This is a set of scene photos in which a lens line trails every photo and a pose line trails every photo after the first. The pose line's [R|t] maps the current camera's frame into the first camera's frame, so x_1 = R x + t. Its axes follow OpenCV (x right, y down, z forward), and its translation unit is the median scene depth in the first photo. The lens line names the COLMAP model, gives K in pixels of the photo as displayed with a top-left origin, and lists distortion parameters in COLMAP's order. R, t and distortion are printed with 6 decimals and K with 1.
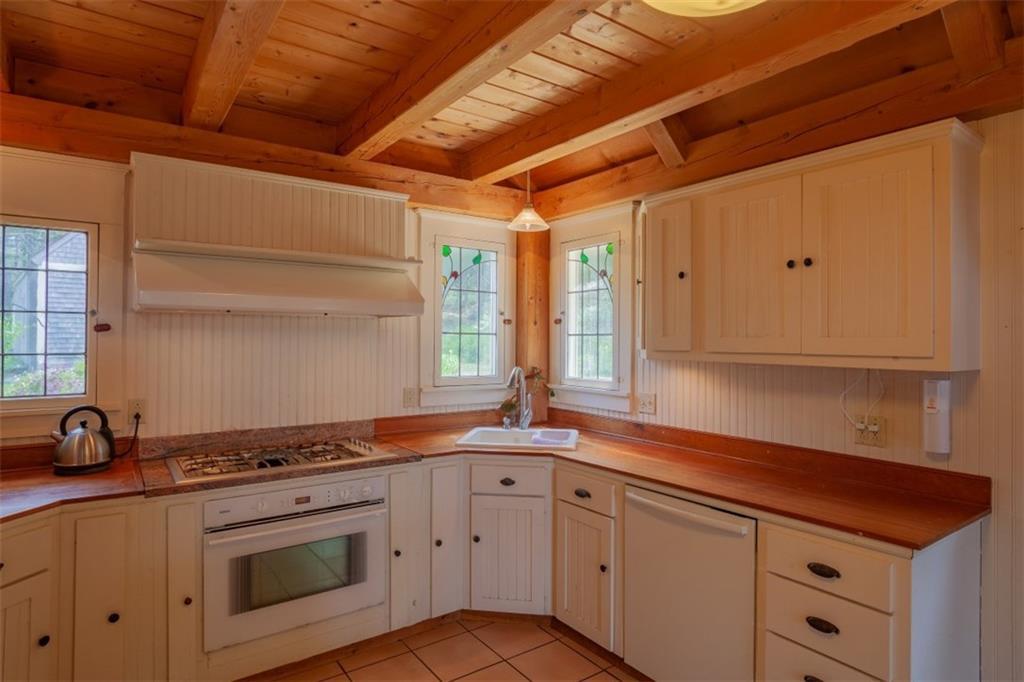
lens RADIAL K [[566.8, 0, 508.3], [0, 566.8, 334.5], [0, 0, 1]] dist [-0.020135, 0.009478]
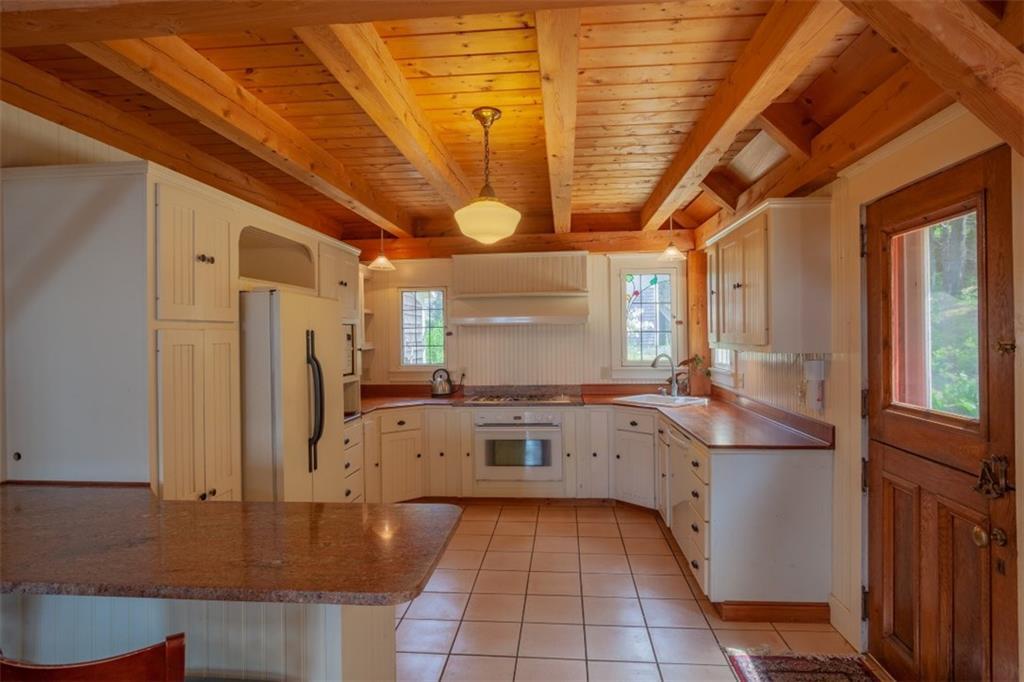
lens RADIAL K [[566.8, 0, 513.0], [0, 566.8, 338.5], [0, 0, 1]] dist [-0.020135, 0.009478]
pose [[0.752404, -0.014000, -0.658553, 0.784881], [0.023467, 0.999709, 0.005560, -0.001158], [0.658284, -0.019637, 0.752514, -0.430479]]
